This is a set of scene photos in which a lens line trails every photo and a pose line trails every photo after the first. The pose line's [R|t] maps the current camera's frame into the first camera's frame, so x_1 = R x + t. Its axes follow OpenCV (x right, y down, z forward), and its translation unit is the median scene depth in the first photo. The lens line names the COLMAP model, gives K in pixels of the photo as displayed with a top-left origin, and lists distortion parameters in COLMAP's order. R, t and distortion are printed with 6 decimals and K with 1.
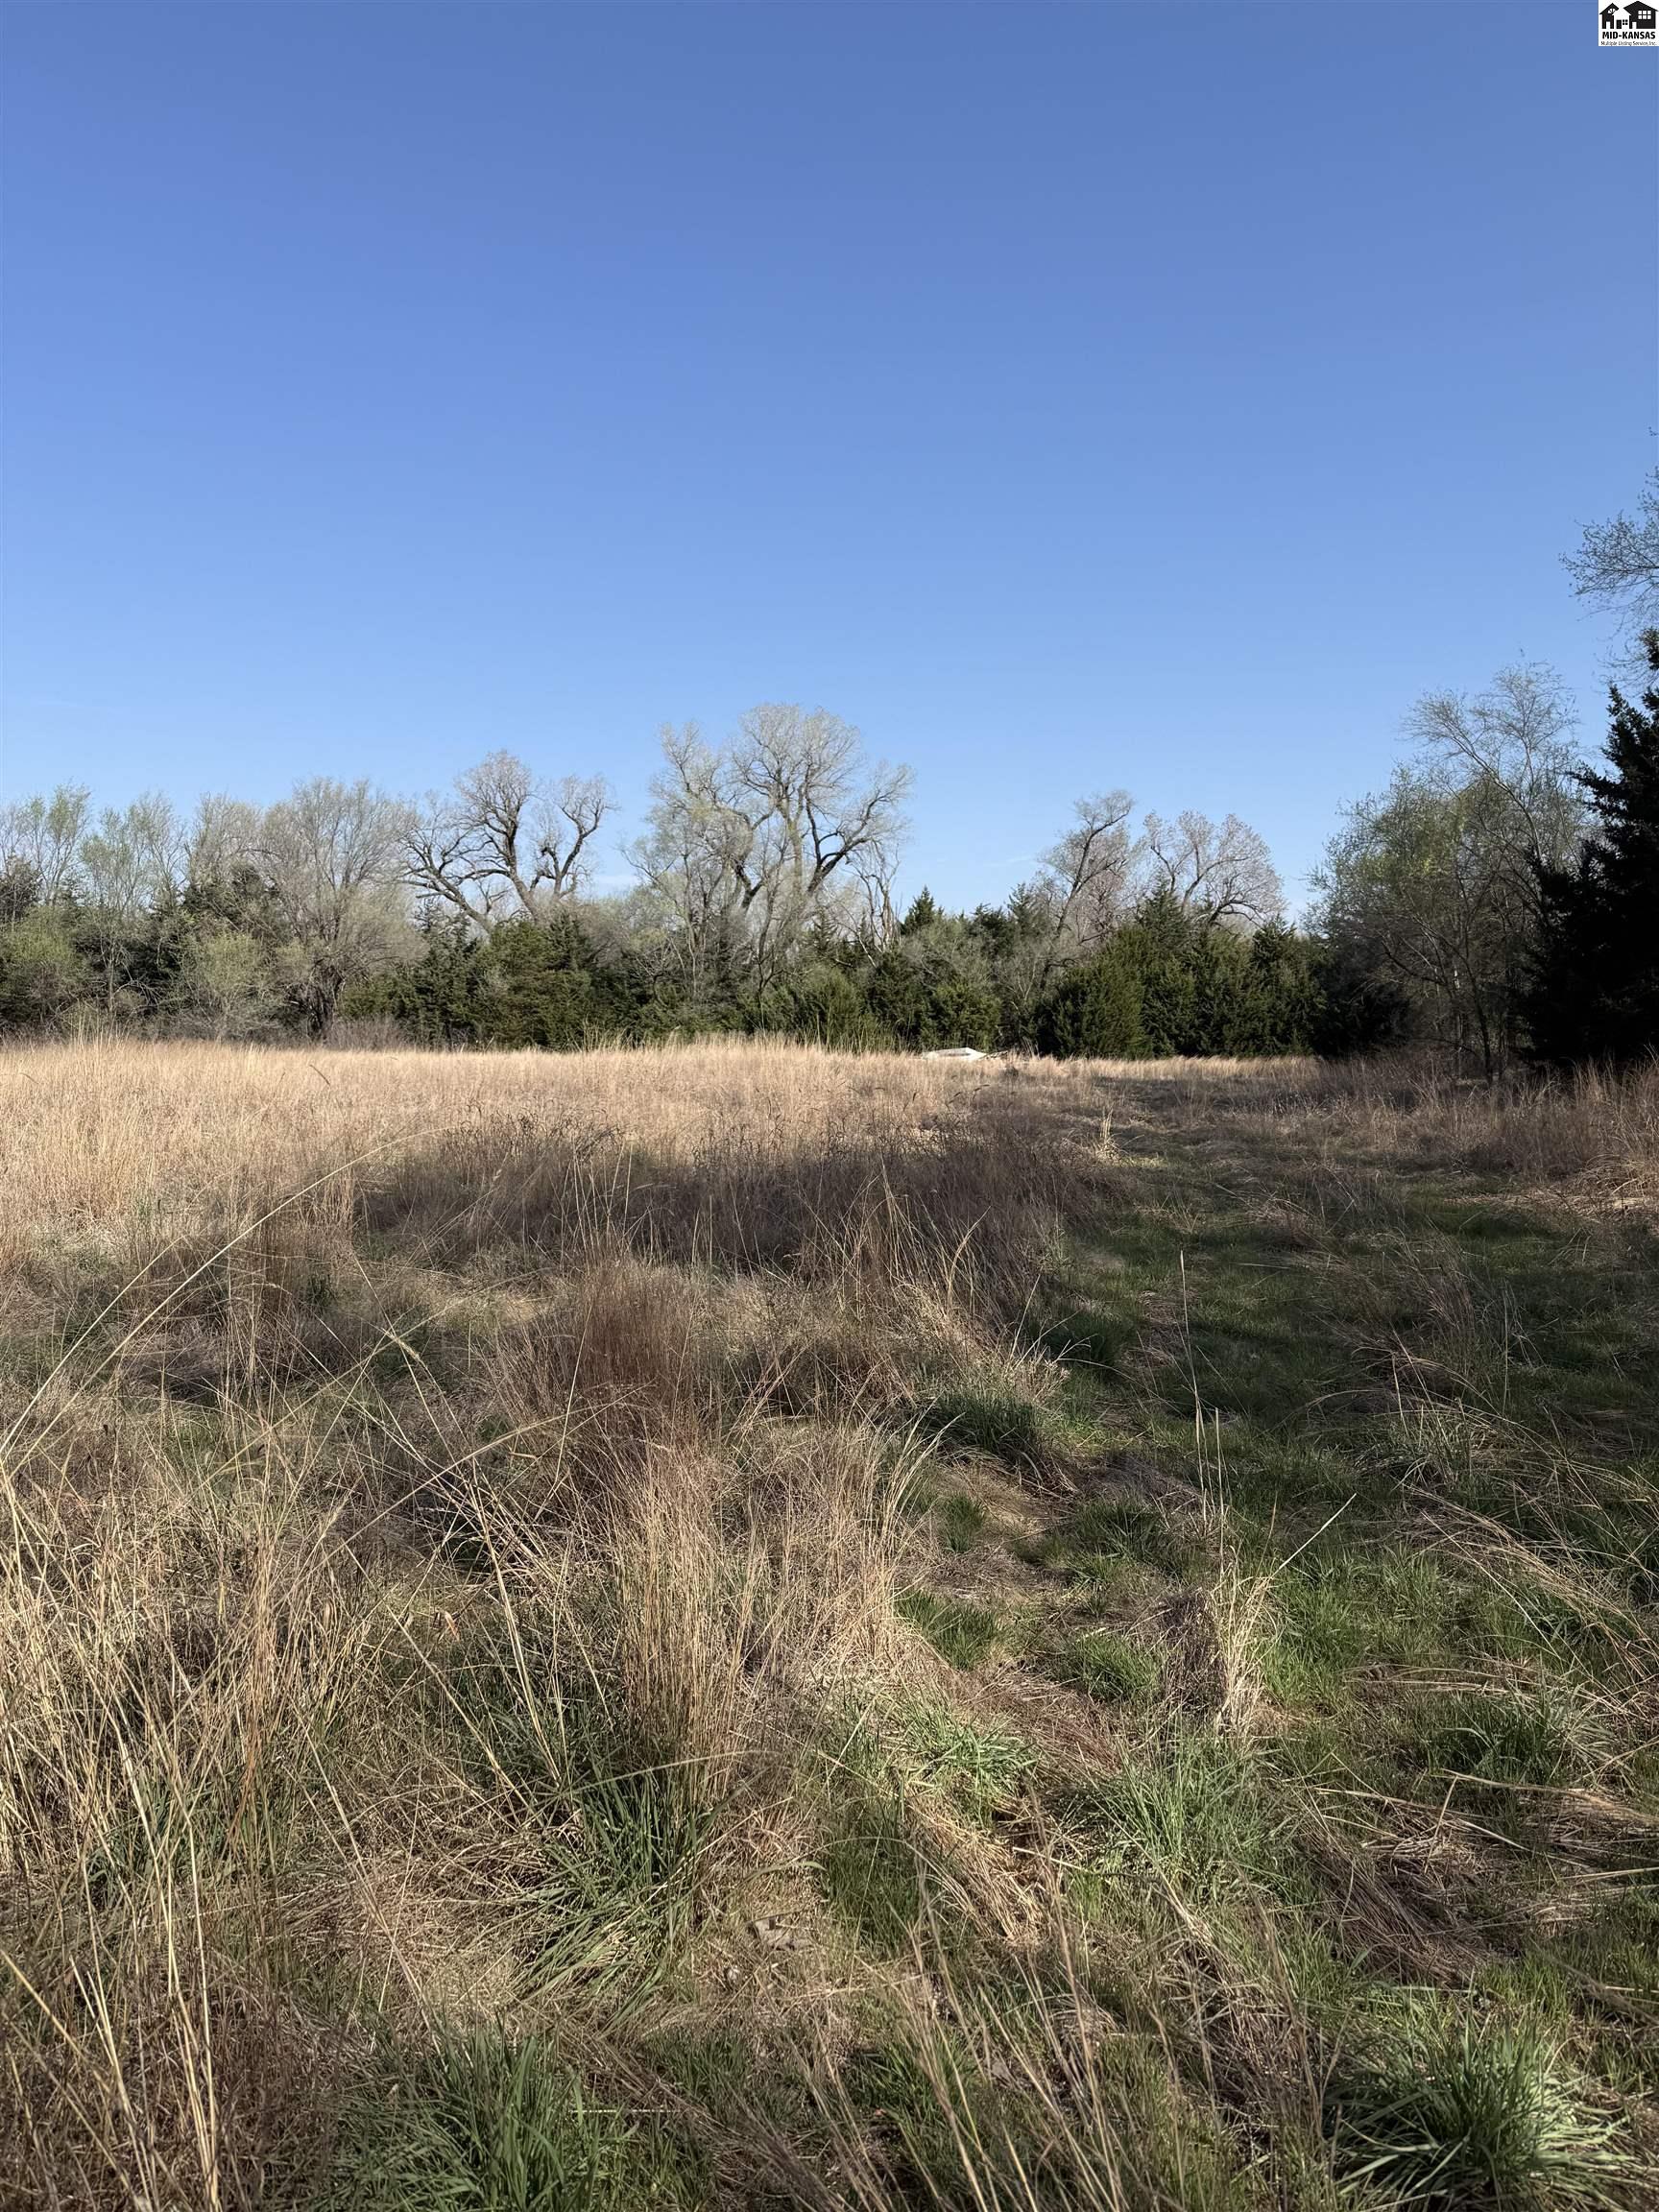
lens RADIAL K [[1565.4, 0, 825.7], [0, 1565.4, 1097.0], [0, 0, 1]] dist [0.024604, -0.023325]
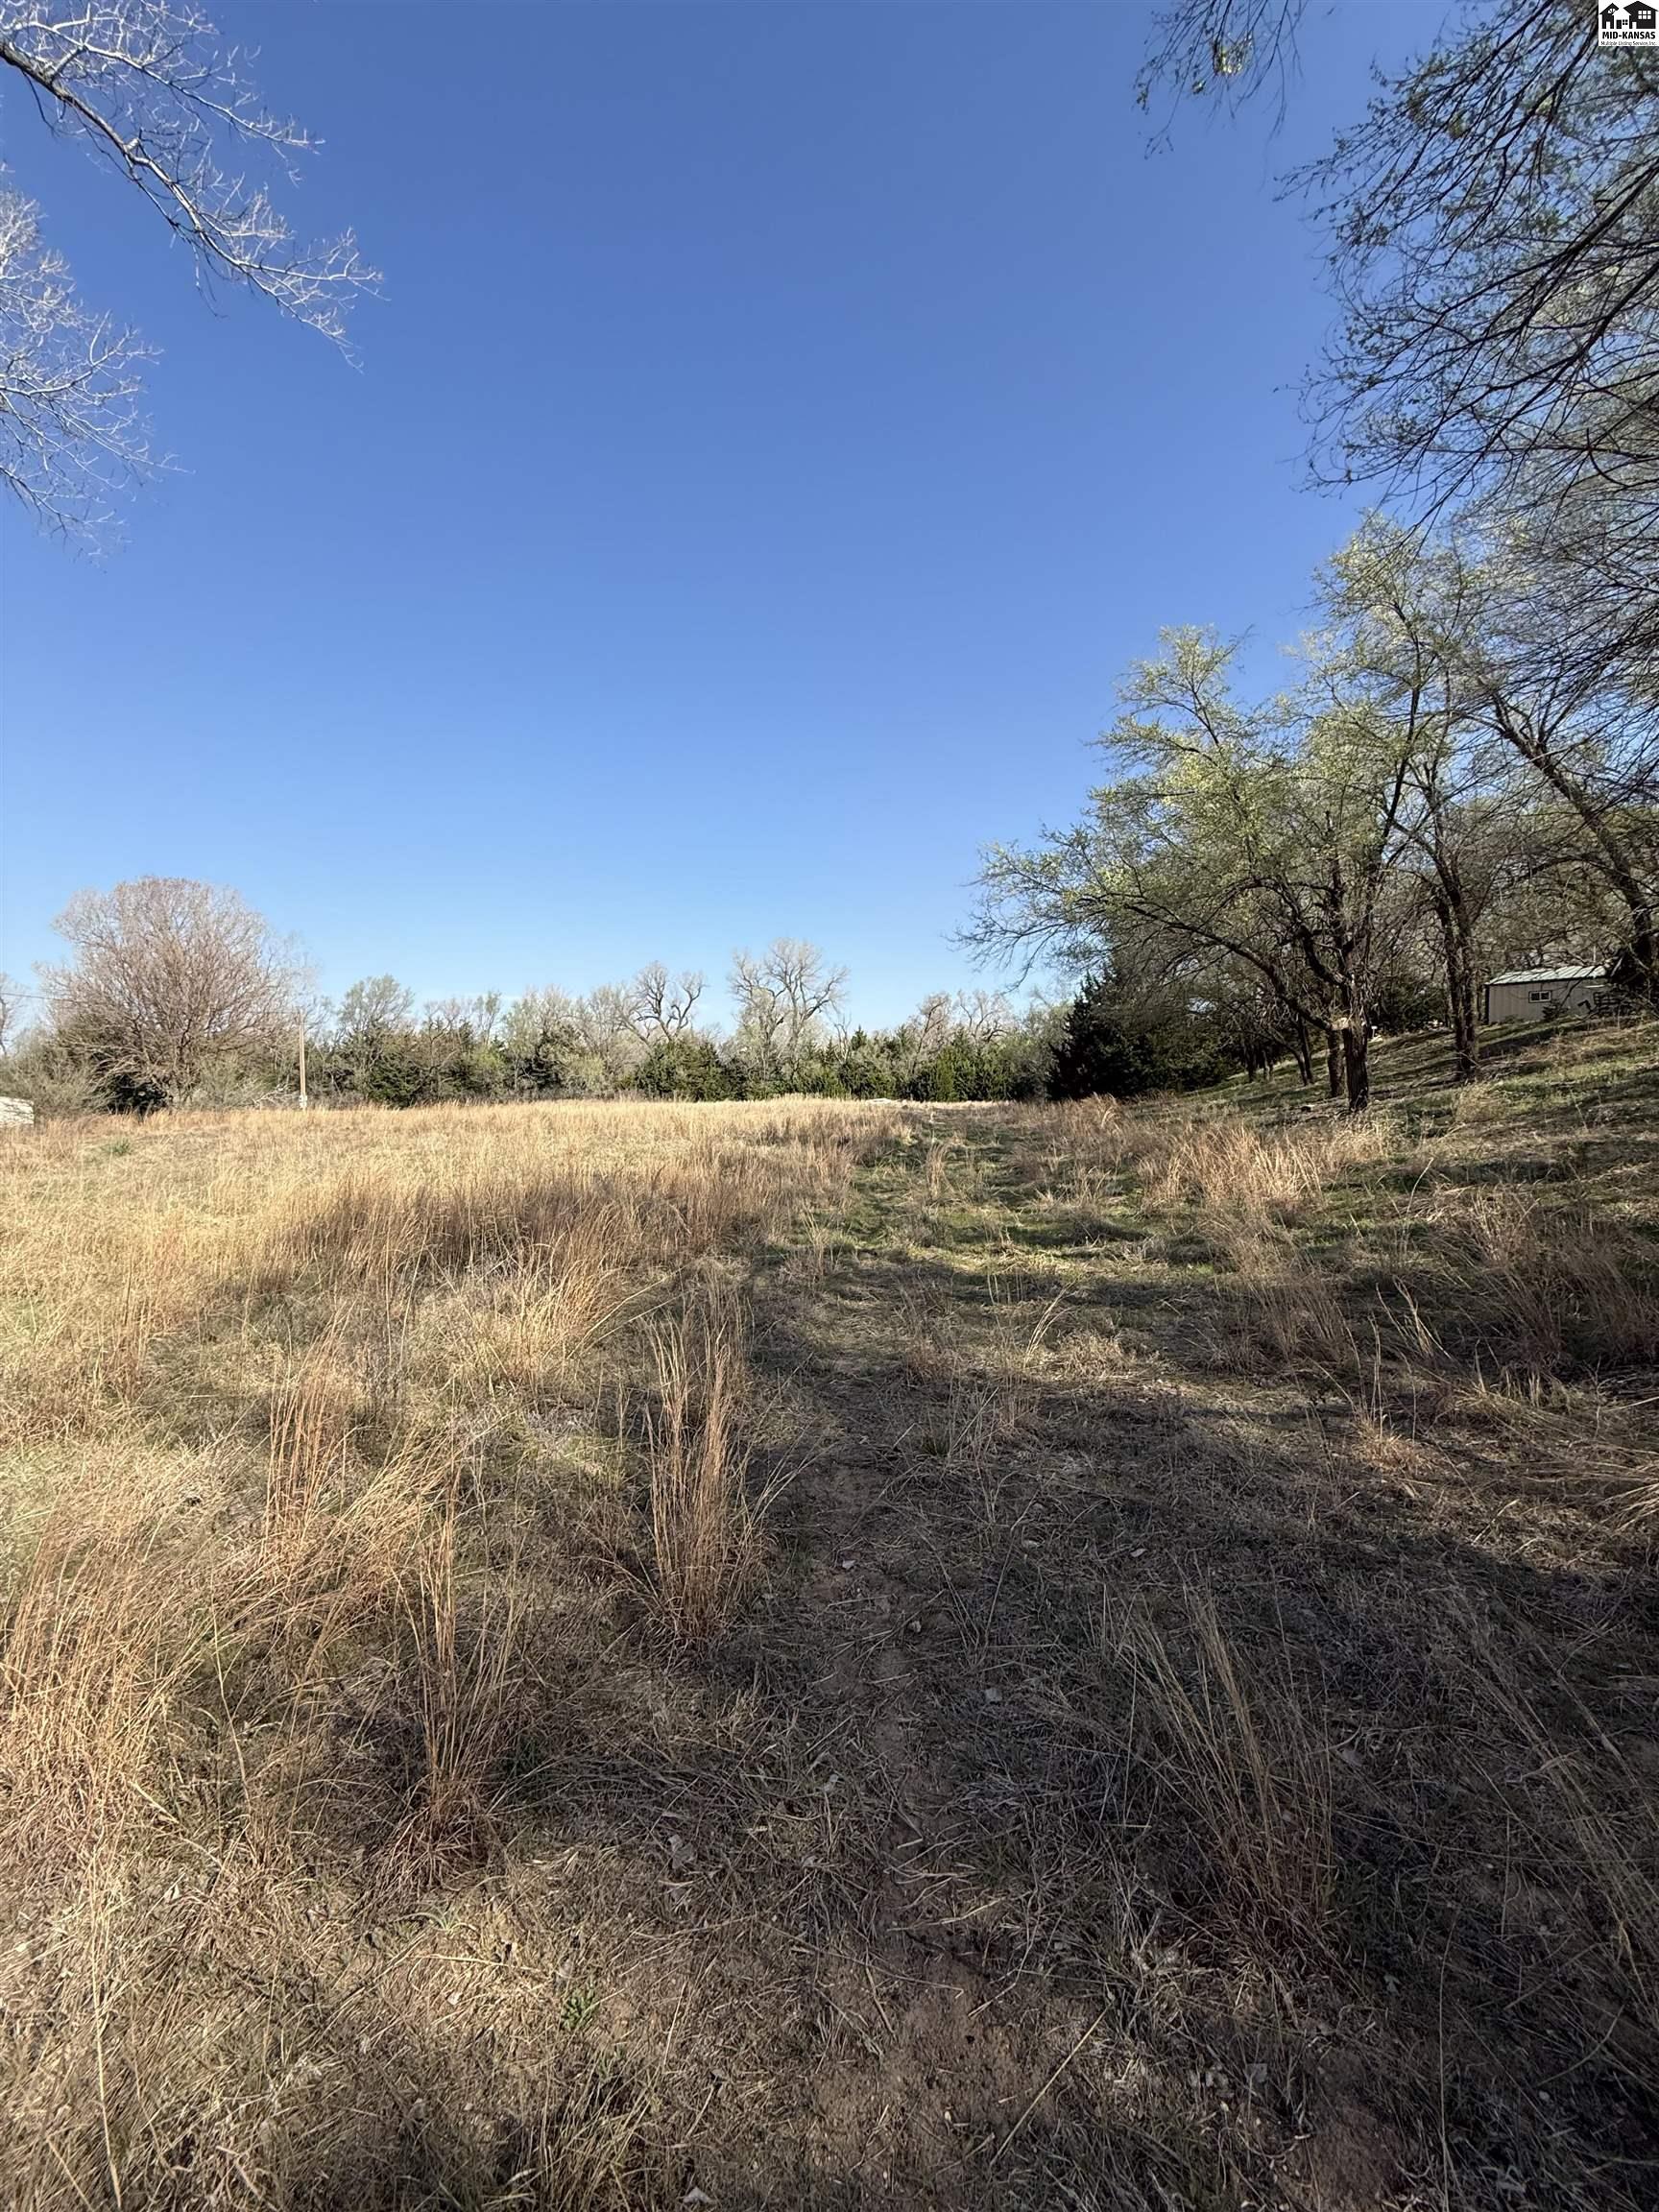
lens RADIAL K [[880.0, 0, 831.0], [0, 880.0, 1113.6], [0, 0, 1]] dist [0.000041, -0.000600]
pose [[0.998813, -0.013252, 0.046870, -0.047229], [0.013934, 0.999801, -0.014246, 0.009118], [-0.046672, 0.014883, 0.998799, -0.317084]]
